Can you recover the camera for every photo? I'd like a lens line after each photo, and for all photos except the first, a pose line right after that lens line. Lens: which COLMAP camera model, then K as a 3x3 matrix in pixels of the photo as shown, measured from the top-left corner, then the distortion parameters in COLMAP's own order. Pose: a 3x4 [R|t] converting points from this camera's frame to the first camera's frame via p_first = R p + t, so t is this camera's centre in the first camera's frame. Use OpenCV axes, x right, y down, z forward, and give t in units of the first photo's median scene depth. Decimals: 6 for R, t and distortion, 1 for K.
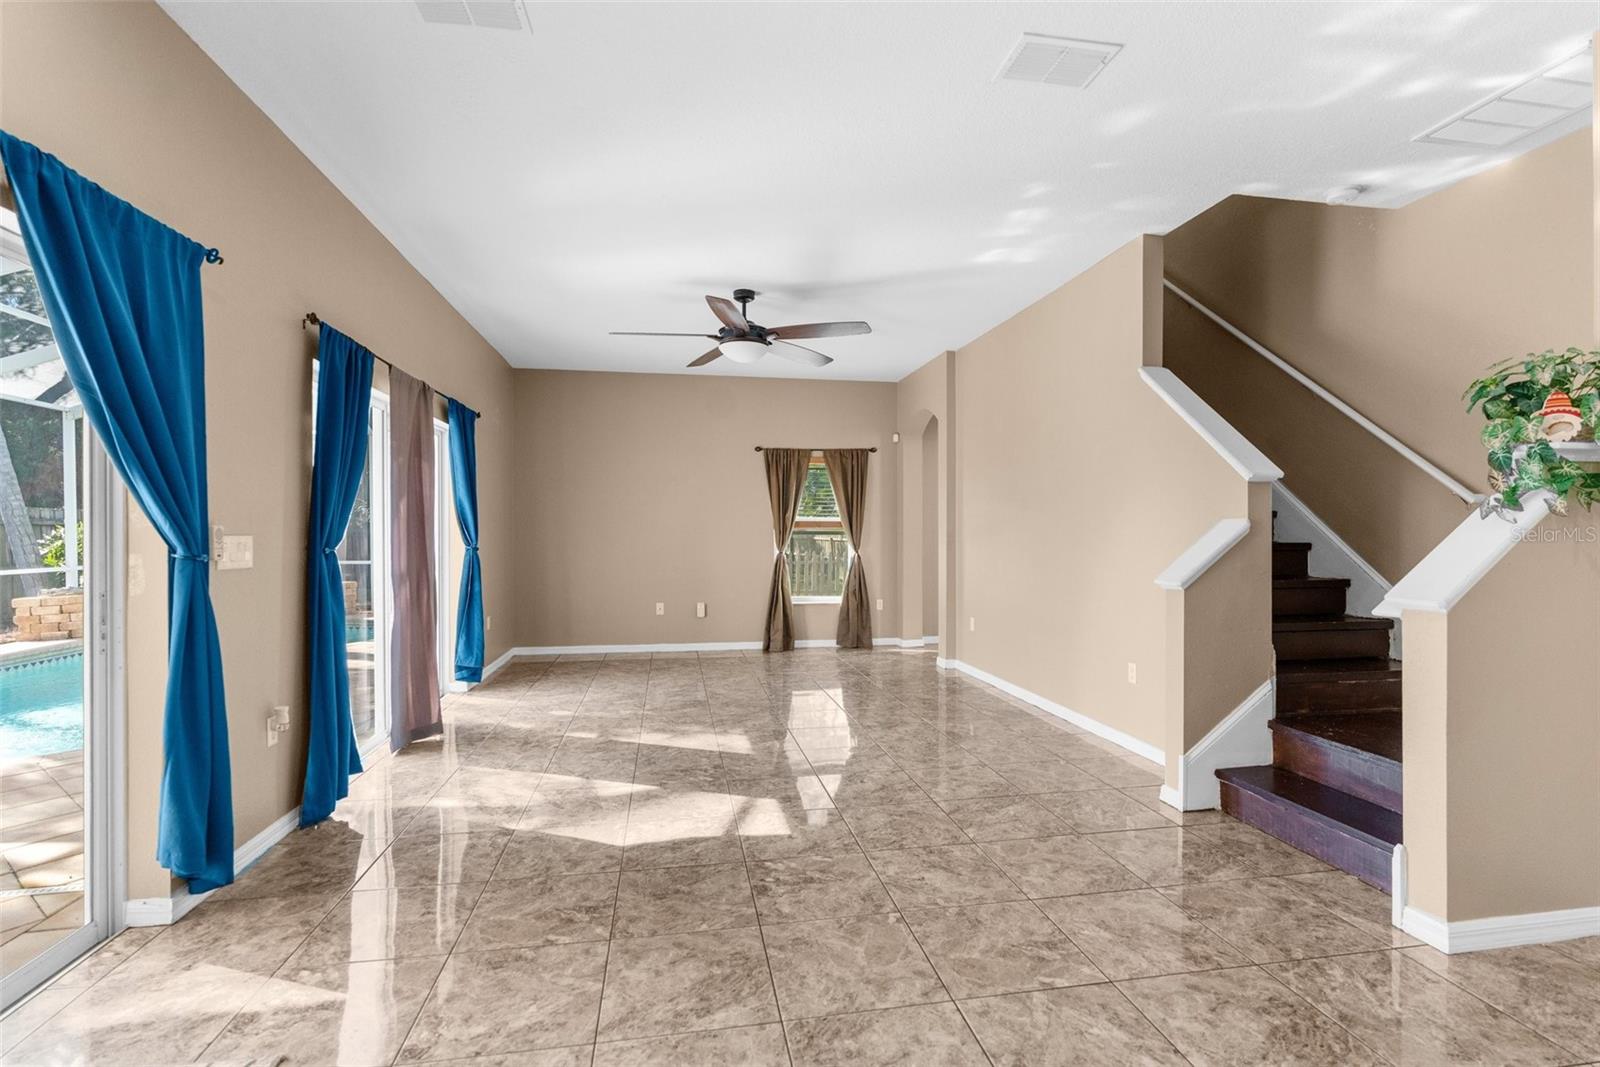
lens RADIAL K [[730.7, 0, 799.4], [0, 730.7, 535.0], [0, 0, 1]] dist [-0.005170, 0.000878]
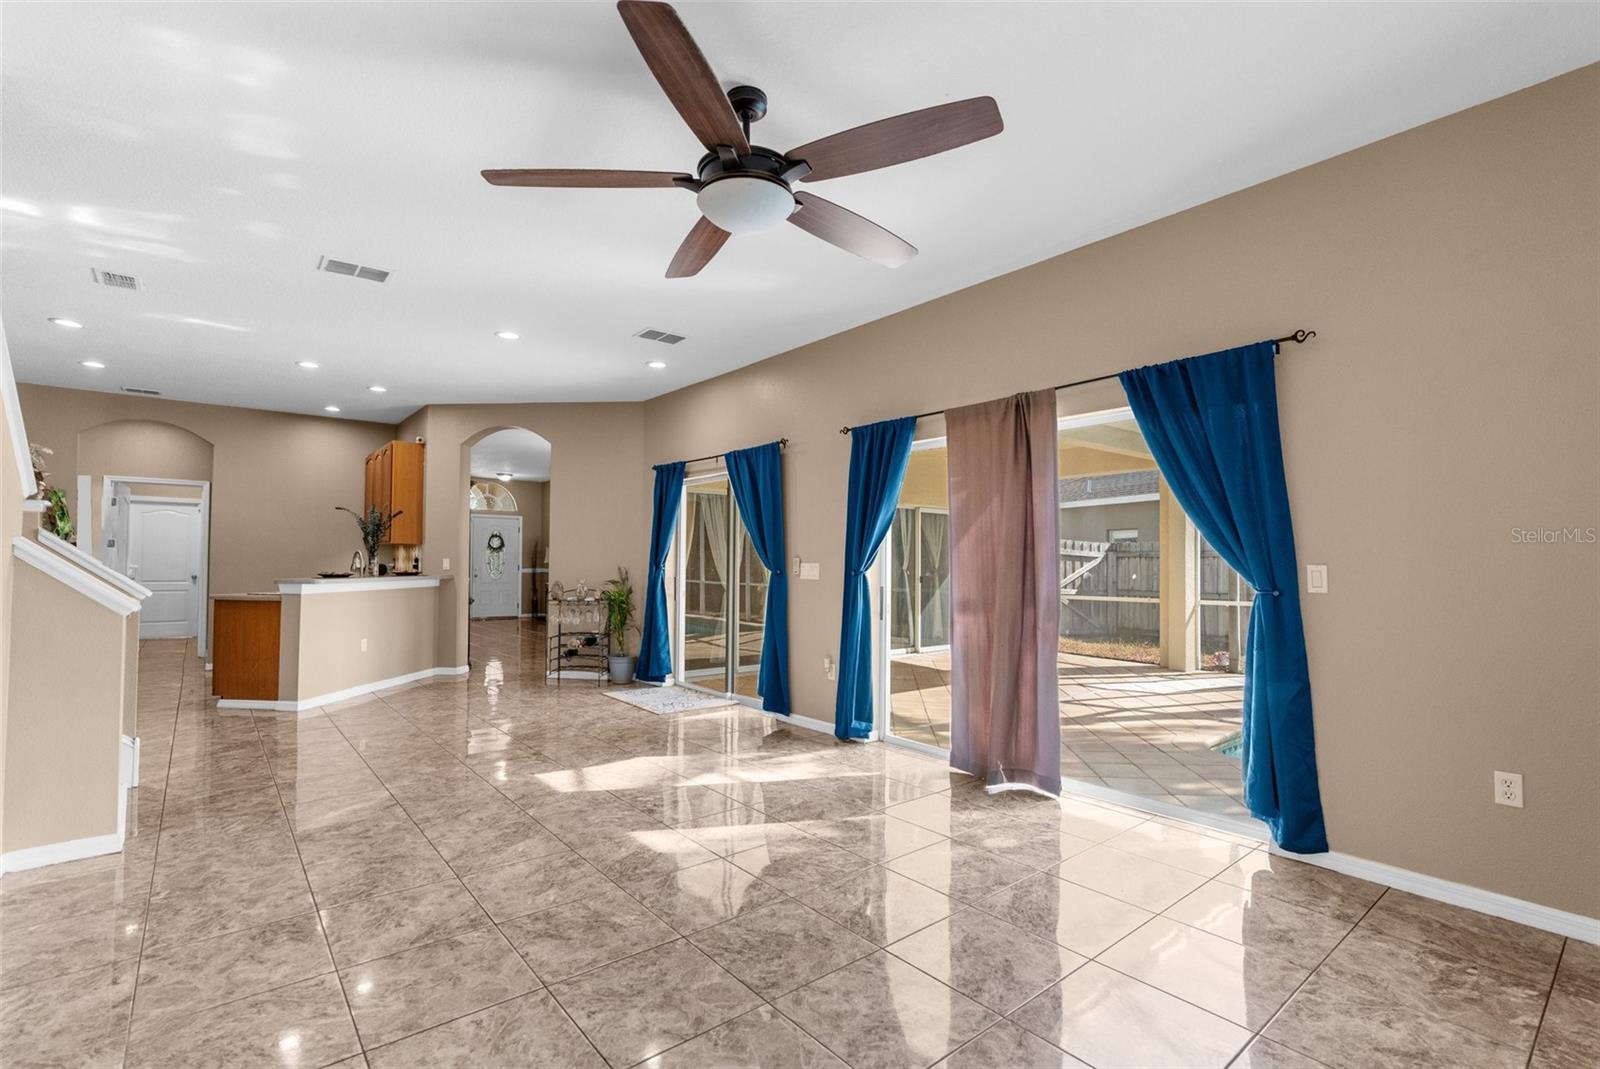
lens RADIAL K [[730.7, 0, 799.1], [0, 730.7, 546.4], [0, 0, 1]] dist [-0.005170, 0.000878]
pose [[-0.869398, -0.018876, -0.493752, 0.214366], [-0.009960, 0.999737, -0.020682, -0.004000], [0.494012, -0.013063, -0.869357, 2.171012]]
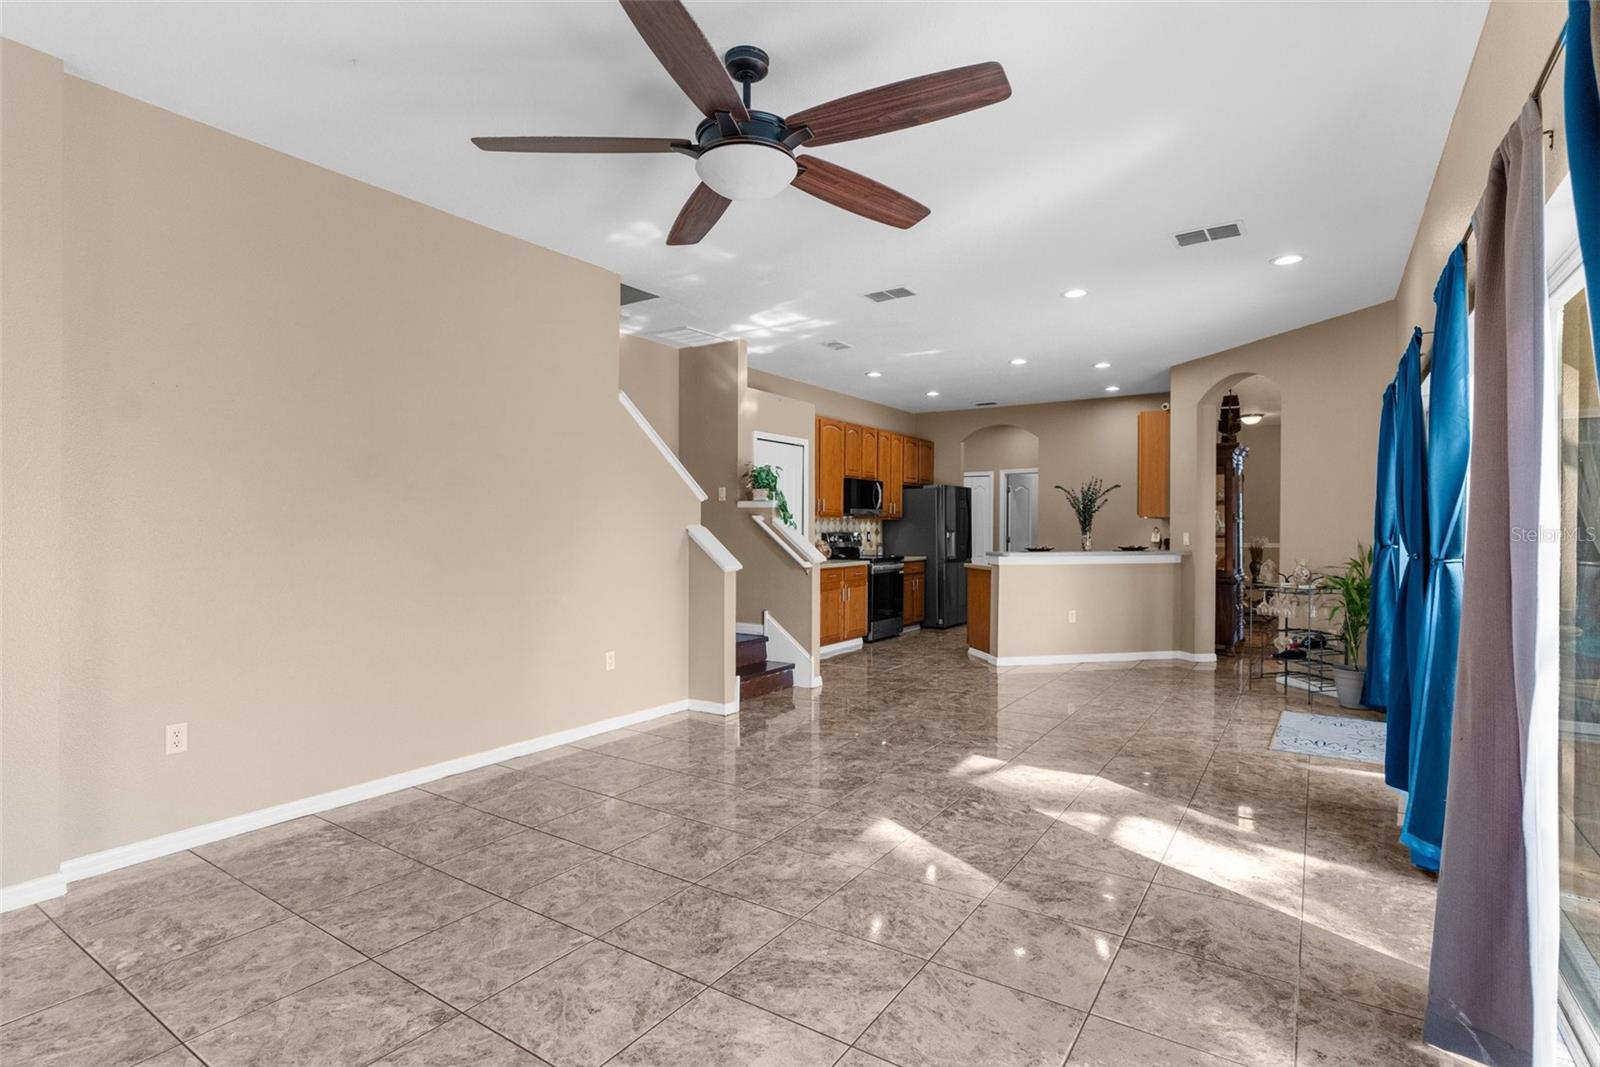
lens RADIAL K [[787.4, 0, 793.1], [0, 787.4, 532.5], [0, 0, 1]] dist [-0.017370, 0.000443]
pose [[-0.718355, -0.003551, 0.695668, -0.697997], [0.000407, 0.999985, 0.005524, -0.015231], [-0.695677, 0.004252, -0.718342, 2.017321]]
